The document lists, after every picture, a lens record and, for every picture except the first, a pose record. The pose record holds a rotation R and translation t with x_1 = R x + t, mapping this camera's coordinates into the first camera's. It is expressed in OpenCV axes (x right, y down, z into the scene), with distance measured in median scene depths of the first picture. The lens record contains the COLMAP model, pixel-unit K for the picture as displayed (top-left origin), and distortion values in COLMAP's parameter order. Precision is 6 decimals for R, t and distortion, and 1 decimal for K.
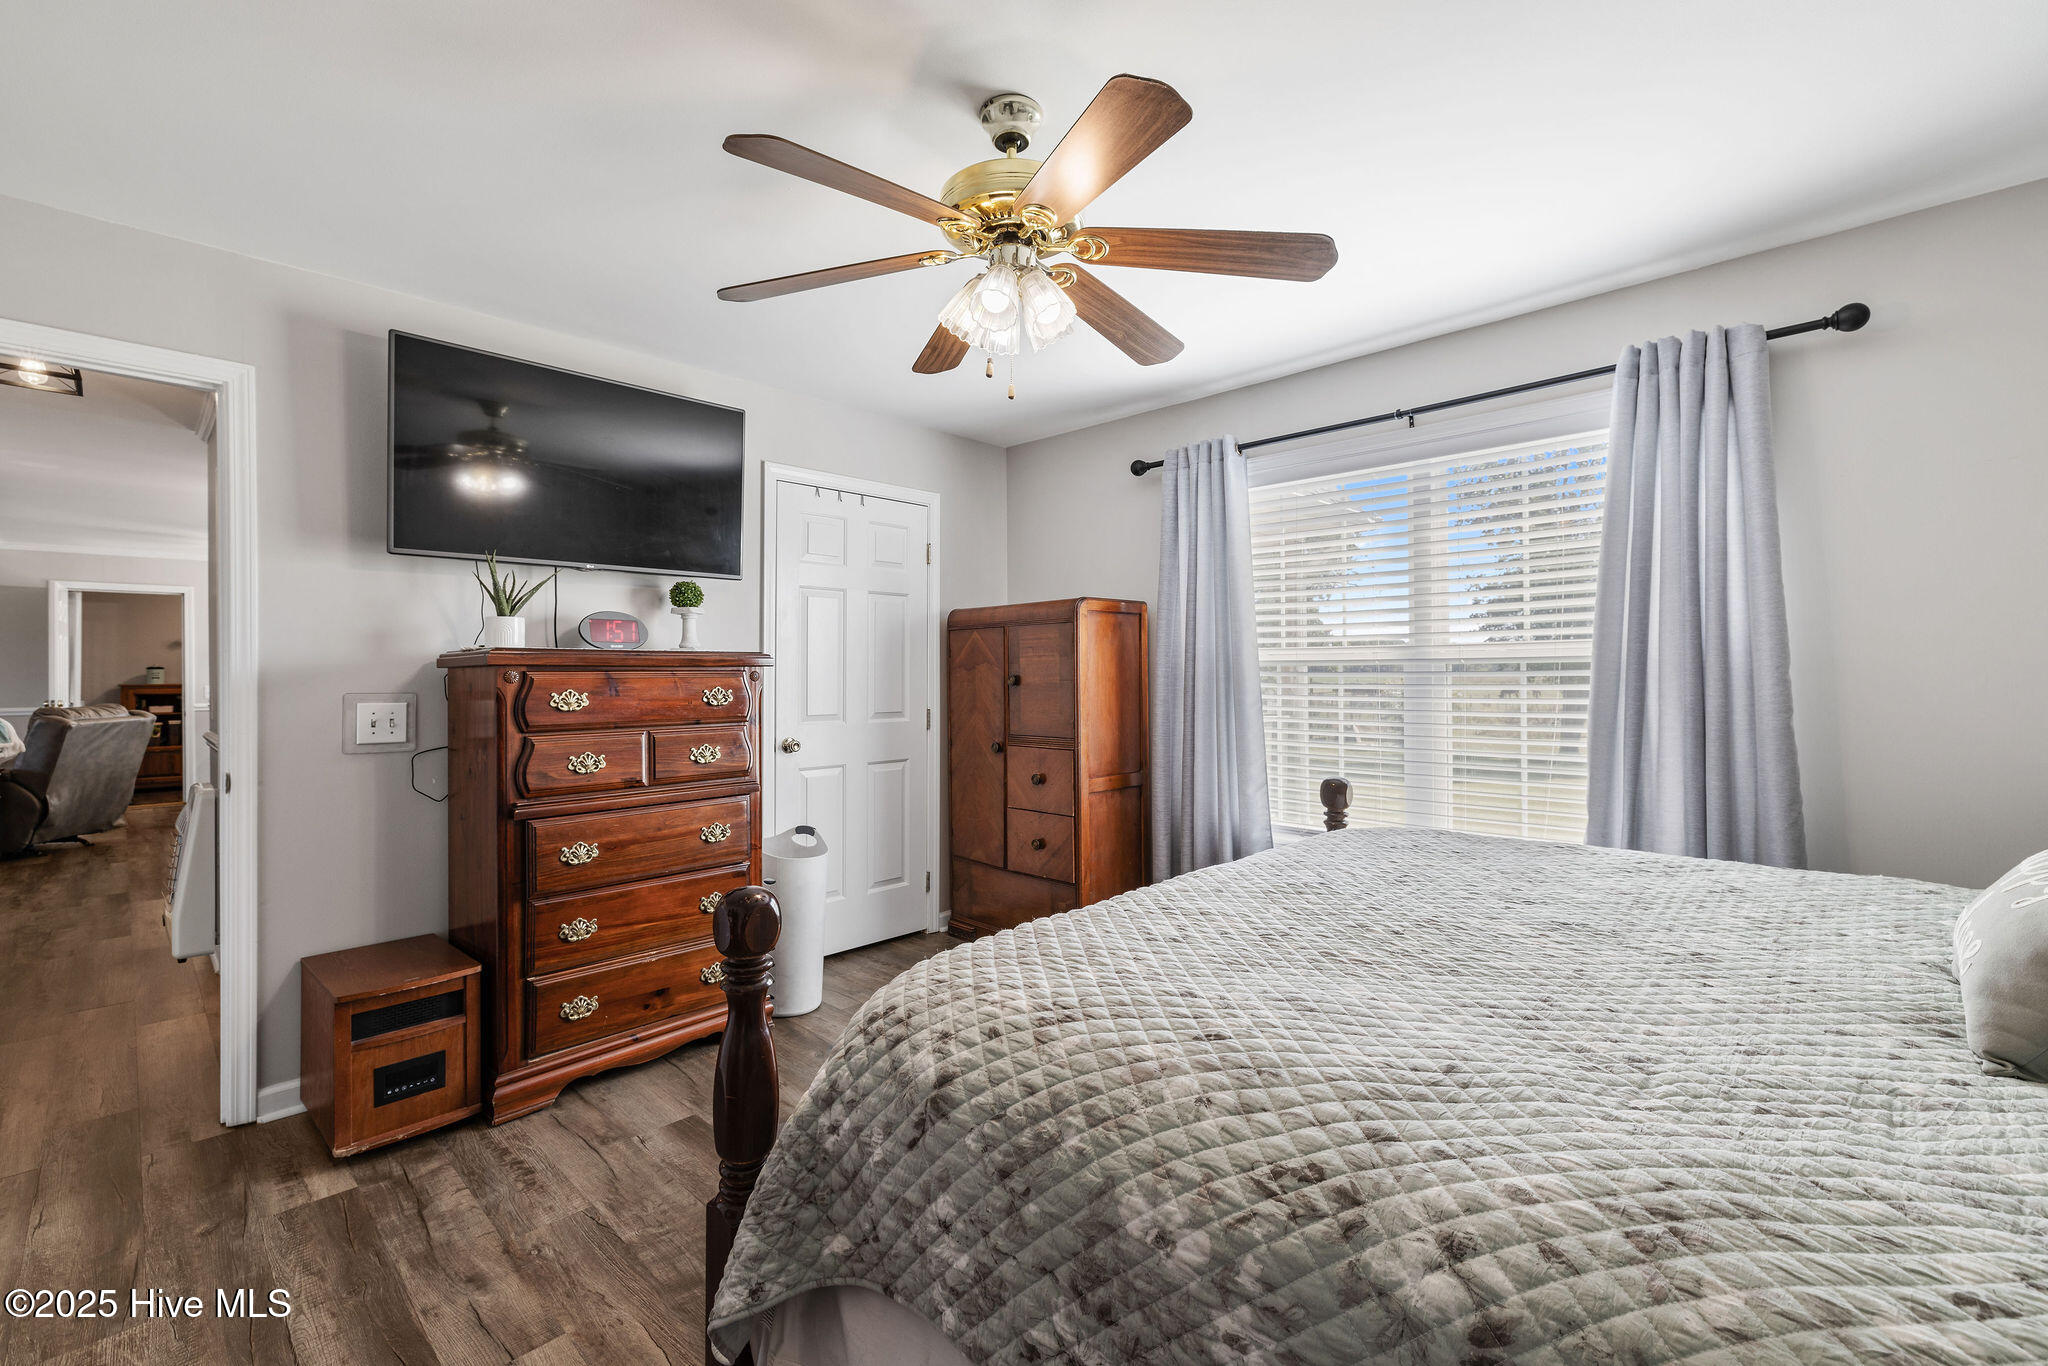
lens RADIAL K [[876.0, 0, 1024.0], [0, 876.0, 683.0], [0, 0, 1]] dist [0.016440, 0.000248]
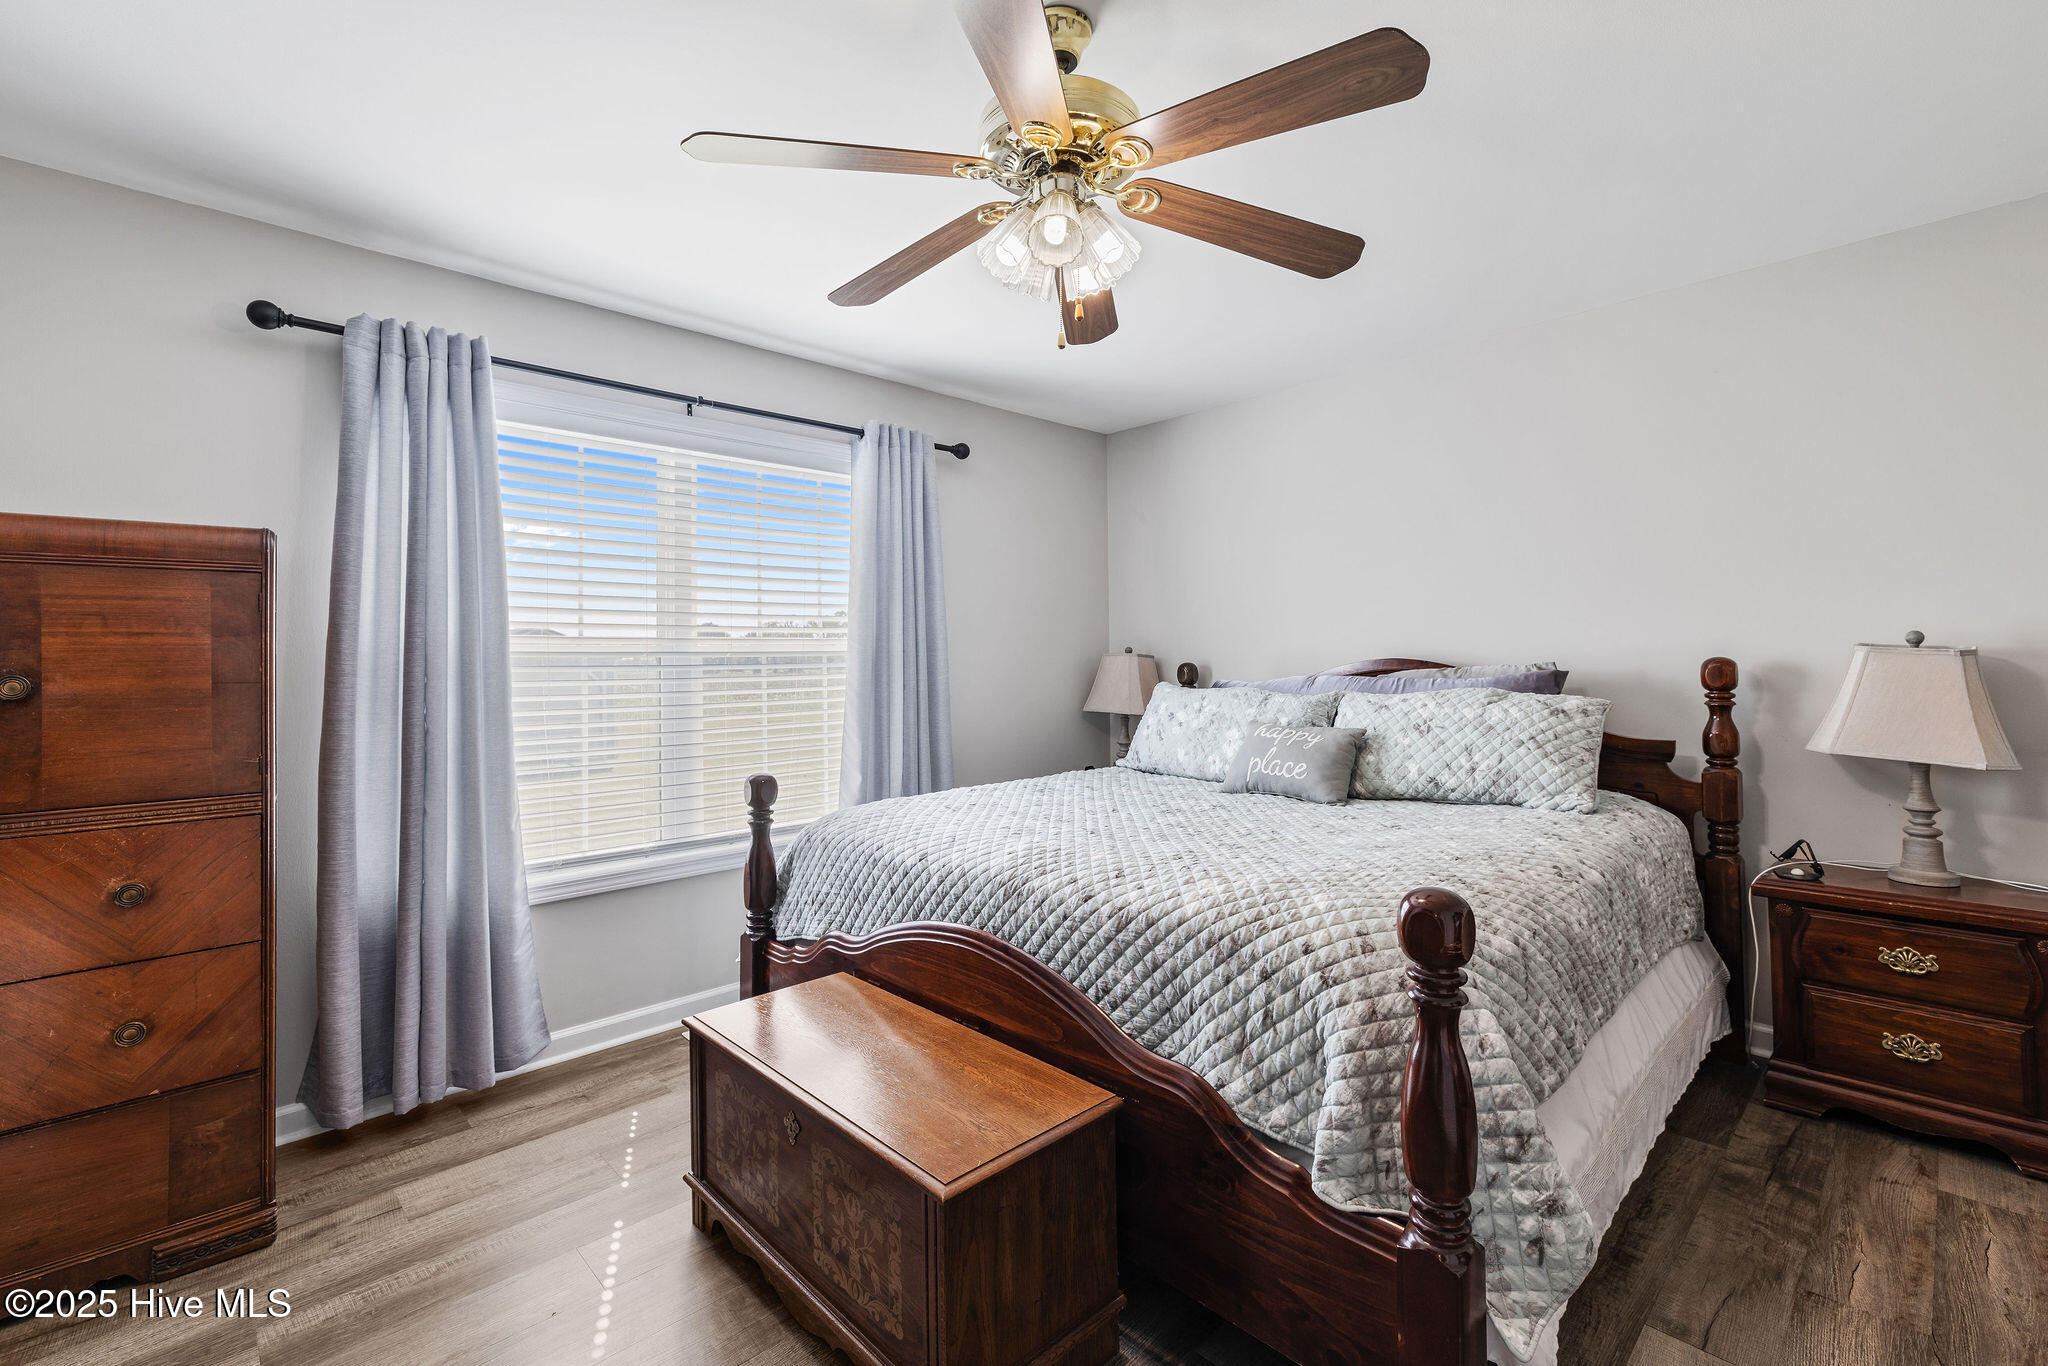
lens RADIAL K [[892.9, 0, 1024.0], [0, 892.9, 683.0], [0, 0, 1]] dist [-0.000773, 0.000027]
pose [[0.053718, -0.026757, 0.998198, -0.536078], [0.011874, 0.999587, 0.026155, -0.015258], [-0.998486, 0.010448, 0.054014, 0.580747]]
